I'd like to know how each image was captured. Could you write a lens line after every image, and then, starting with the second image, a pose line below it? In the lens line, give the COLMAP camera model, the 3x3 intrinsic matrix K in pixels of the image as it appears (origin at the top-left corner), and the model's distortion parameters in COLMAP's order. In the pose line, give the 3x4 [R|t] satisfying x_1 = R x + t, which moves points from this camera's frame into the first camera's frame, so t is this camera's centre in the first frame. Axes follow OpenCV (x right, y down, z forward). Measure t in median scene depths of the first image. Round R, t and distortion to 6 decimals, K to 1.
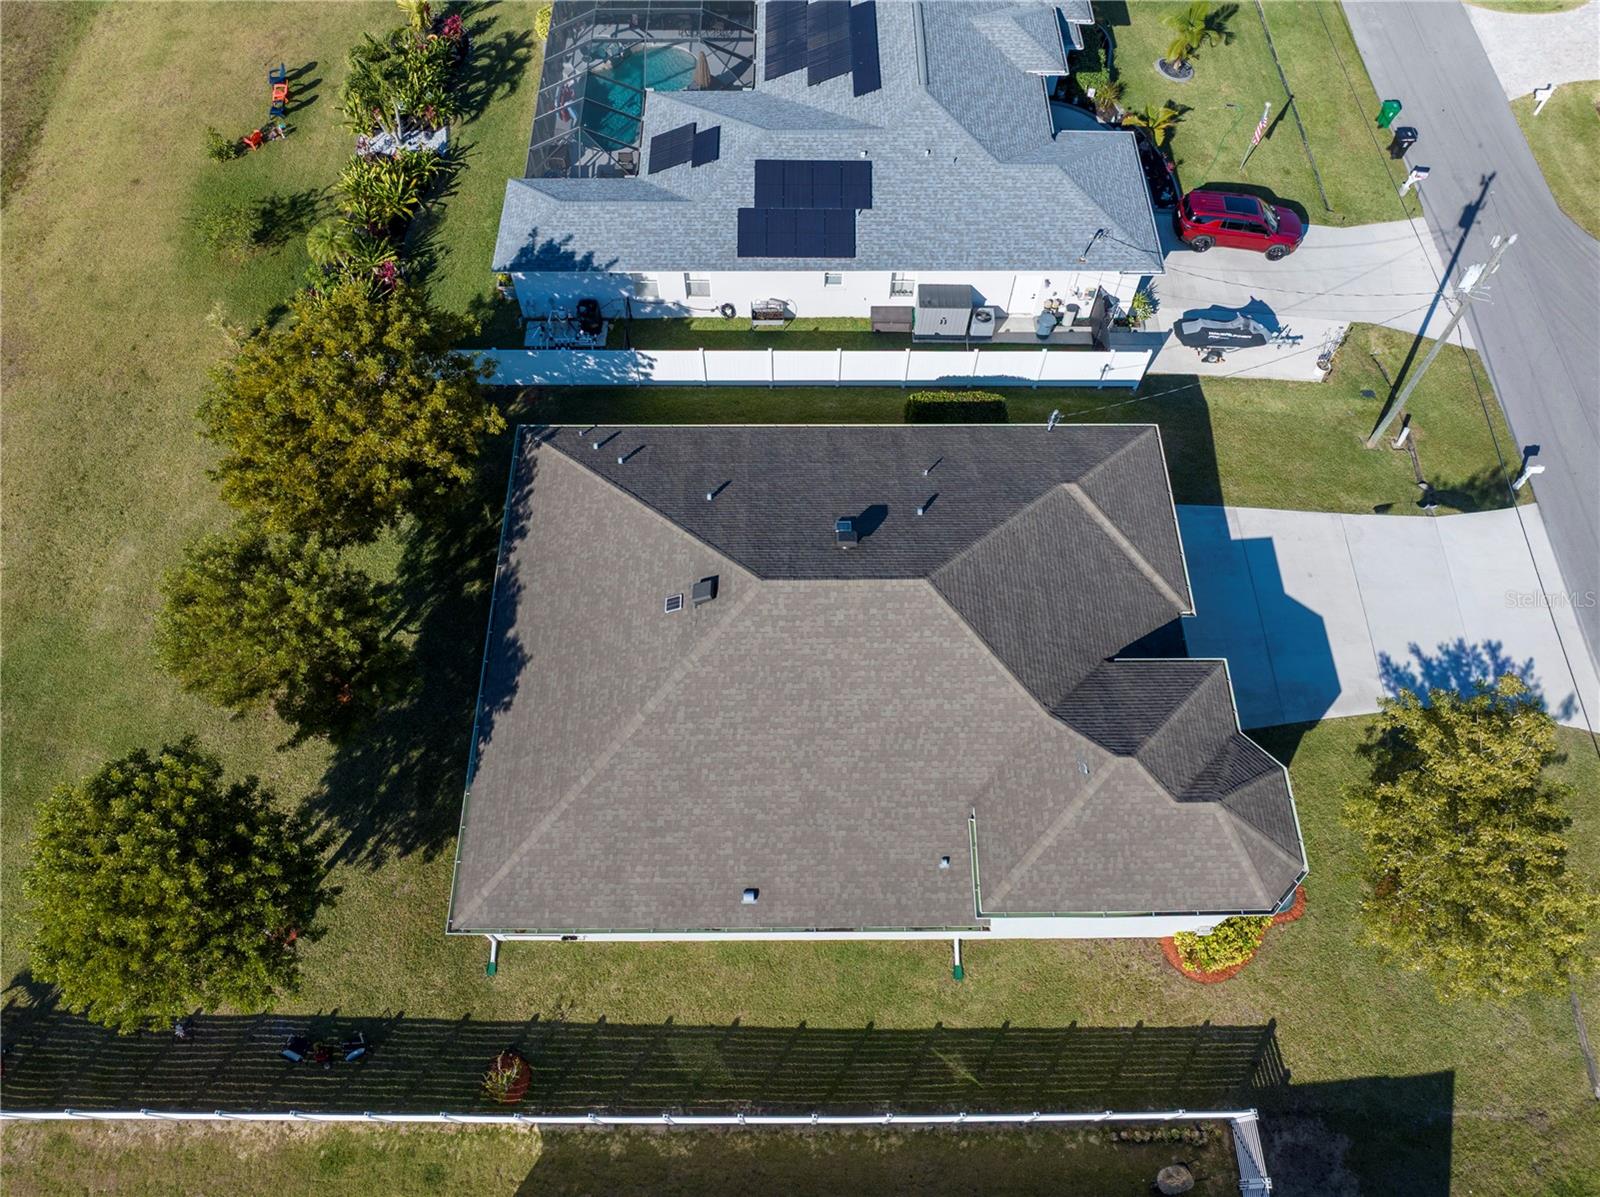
lens RADIAL K [[1114.8, 0, 795.7], [0, 1114.8, 605.1], [0, 0, 1]] dist [-0.031681, 0.005777]
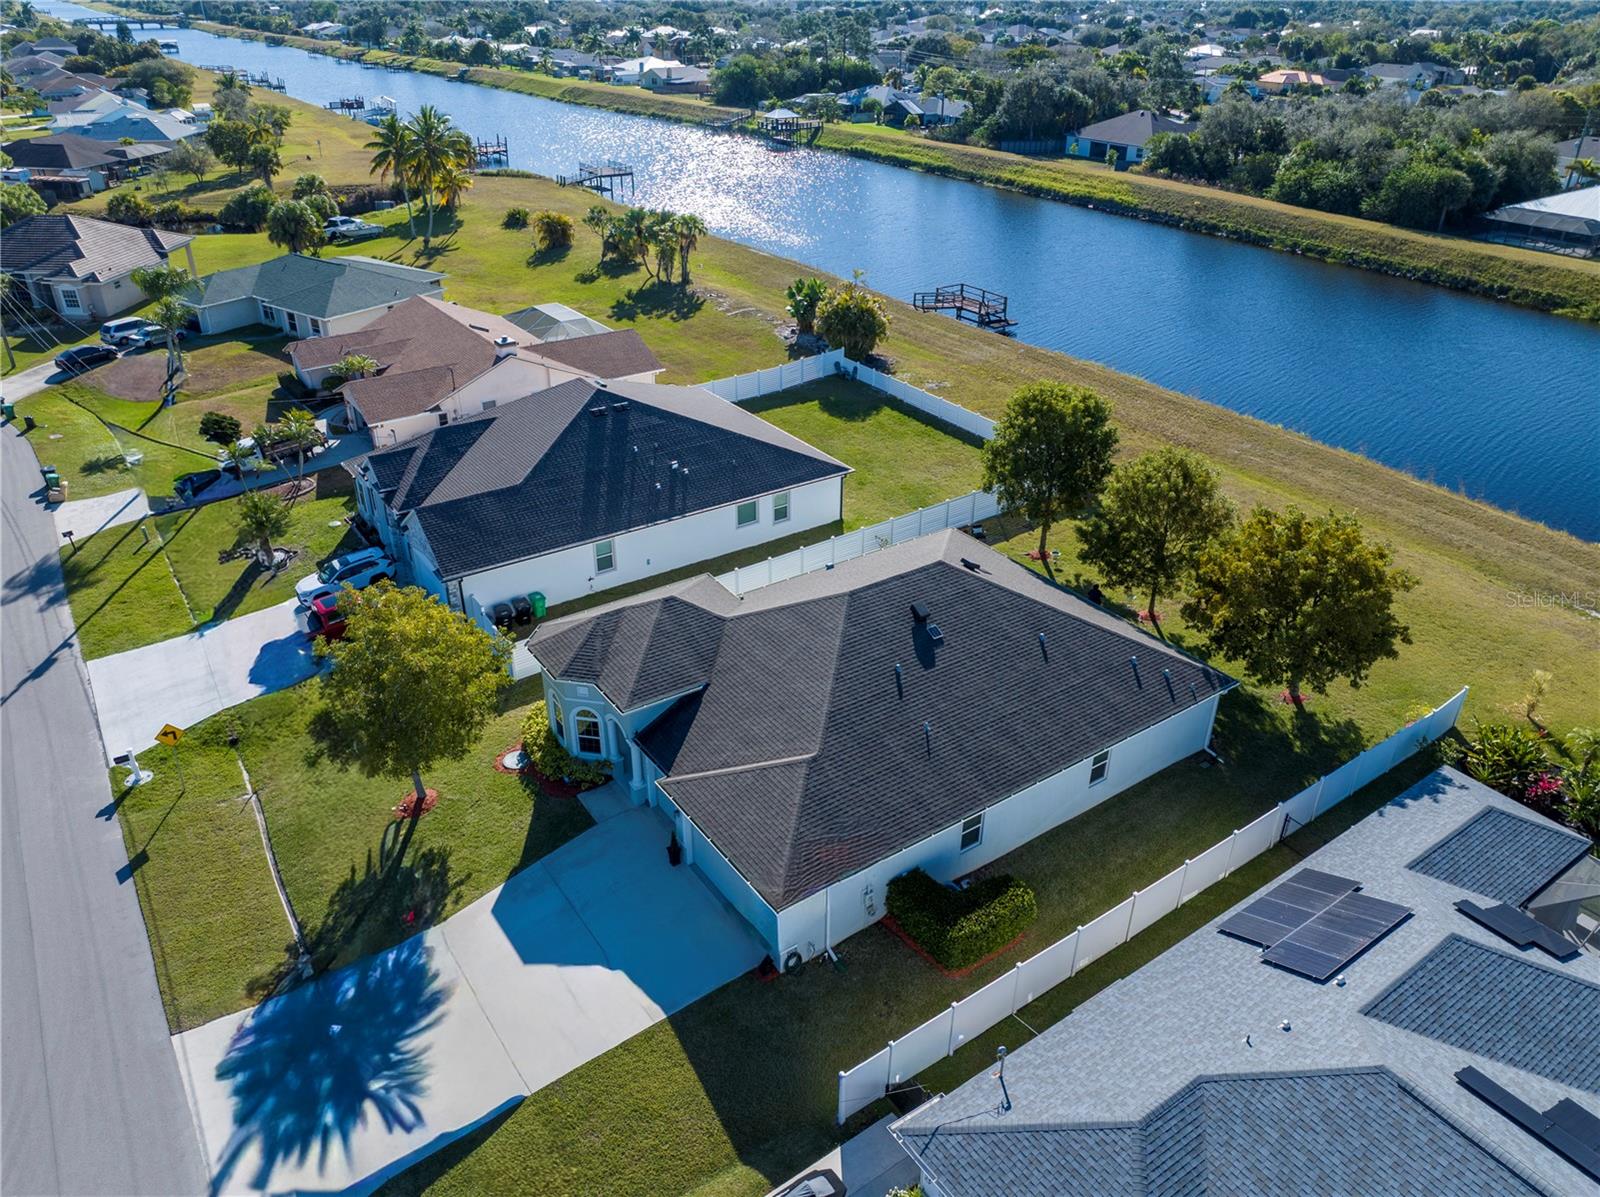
lens RADIAL K [[1114.8, 0, 798.8], [0, 1114.8, 595.3], [0, 0, 1]] dist [-0.031681, 0.005777]
pose [[-0.824298, 0.280732, -0.491652, 0.598590], [-0.497683, 0.054683, 0.865633, -0.836251], [0.269896, 0.958227, 0.094641, 0.624006]]
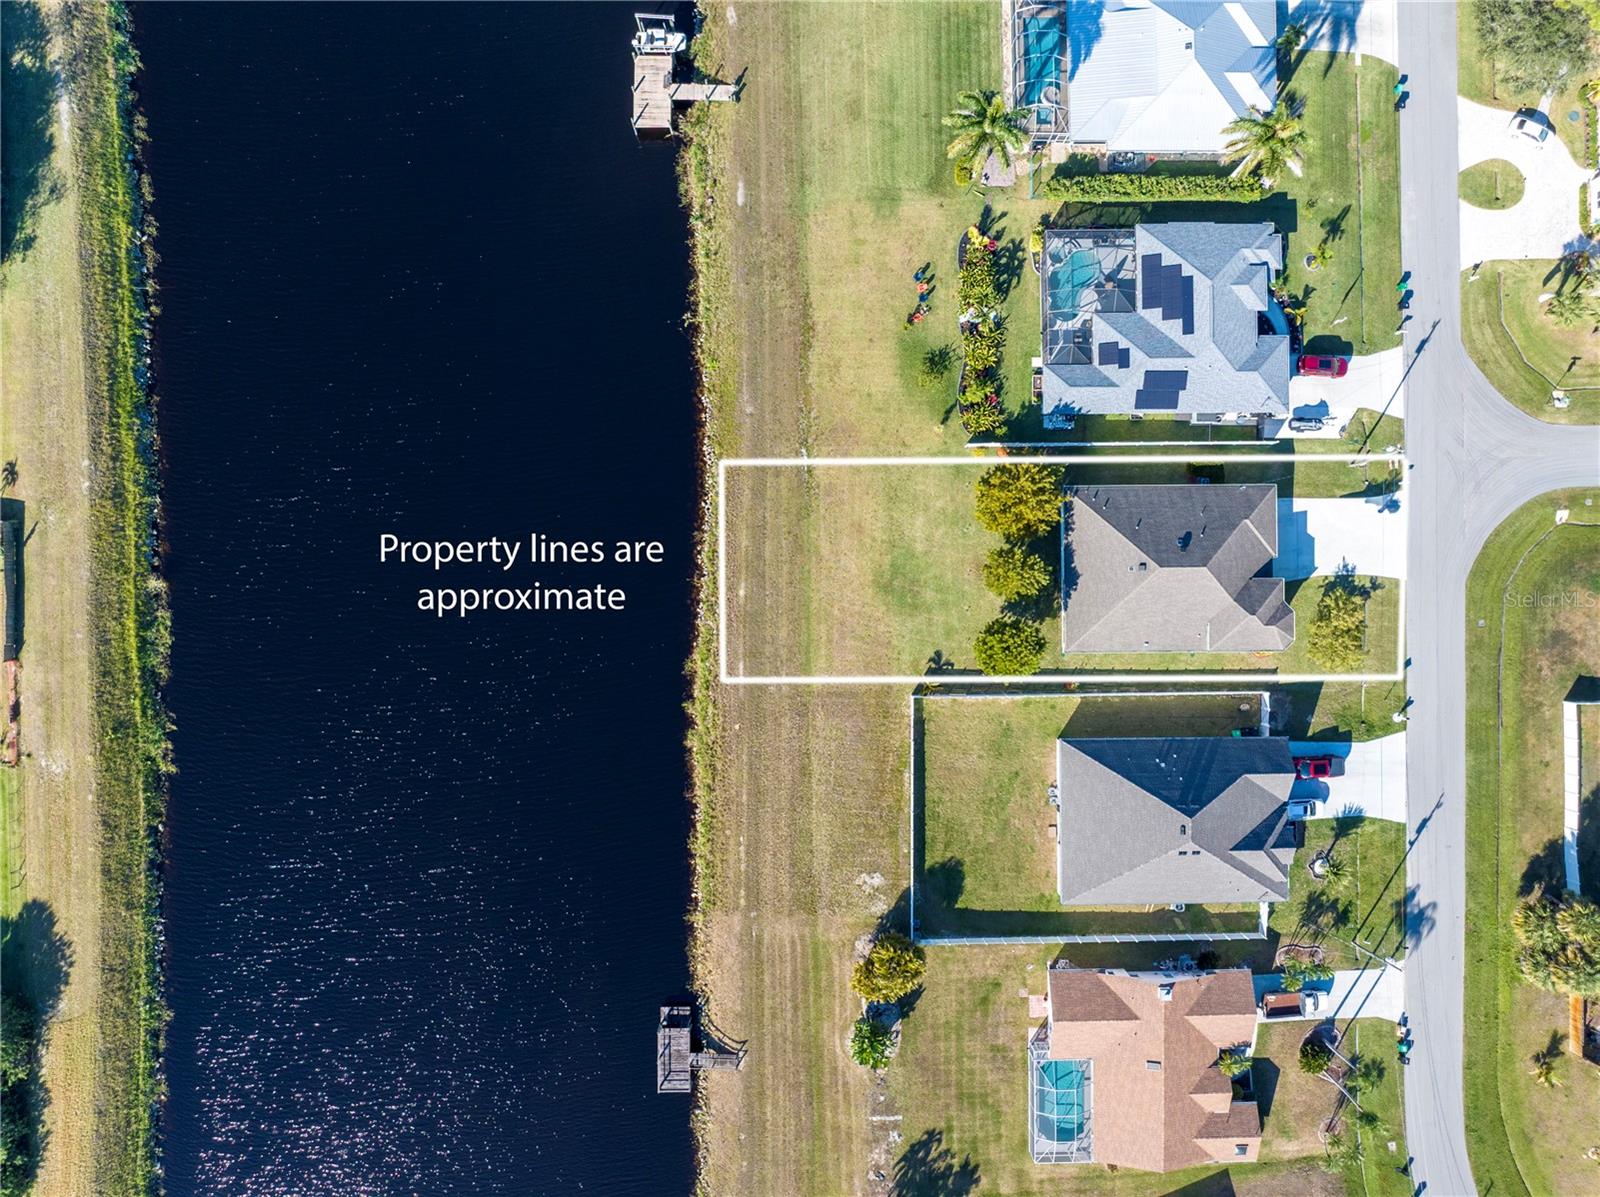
lens RADIAL K [[1114.8, 0, 801.4], [0, 1114.8, 601.1], [0, 0, 1]] dist [-0.031681, 0.005777]
pose [[0.999970, -0.007271, 0.002665, -0.870979], [0.005094, 0.876812, 0.480807, -1.202364], [-0.005833, -0.480779, 0.876823, -1.589752]]
